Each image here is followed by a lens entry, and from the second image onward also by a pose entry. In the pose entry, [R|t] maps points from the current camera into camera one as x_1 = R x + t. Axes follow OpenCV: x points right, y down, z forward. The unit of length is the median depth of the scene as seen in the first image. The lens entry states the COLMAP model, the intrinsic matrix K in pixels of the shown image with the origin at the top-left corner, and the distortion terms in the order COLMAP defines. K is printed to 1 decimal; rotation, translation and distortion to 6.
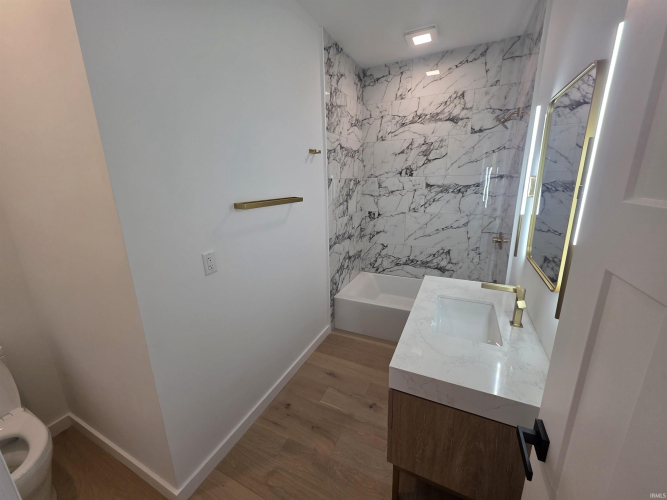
lens RADIAL K [[265.2, 0, 334.0], [0, 265.2, 248.9], [0, 0, 1]] dist [0.004089, -0.000240]
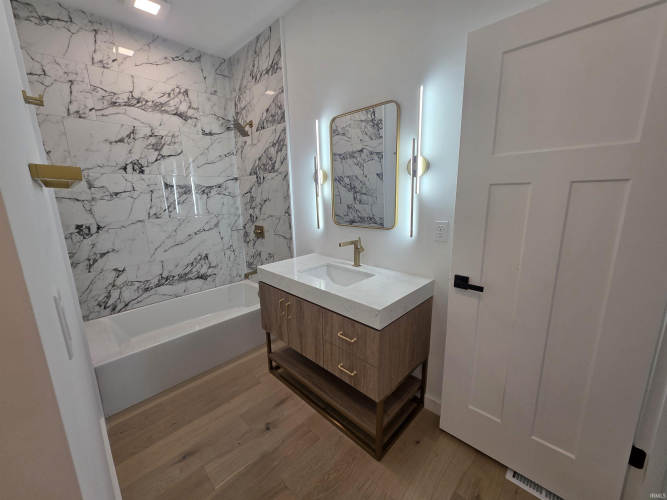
lens RADIAL K [[265.2, 0, 333.9], [0, 265.2, 248.9], [0, 0, 1]] dist [0.004089, -0.000240]
pose [[0.326177, -0.180224, 0.927970, -0.304125], [0.252178, 0.962673, 0.098324, 0.007382], [-0.911051, 0.201942, 0.359451, 0.248035]]
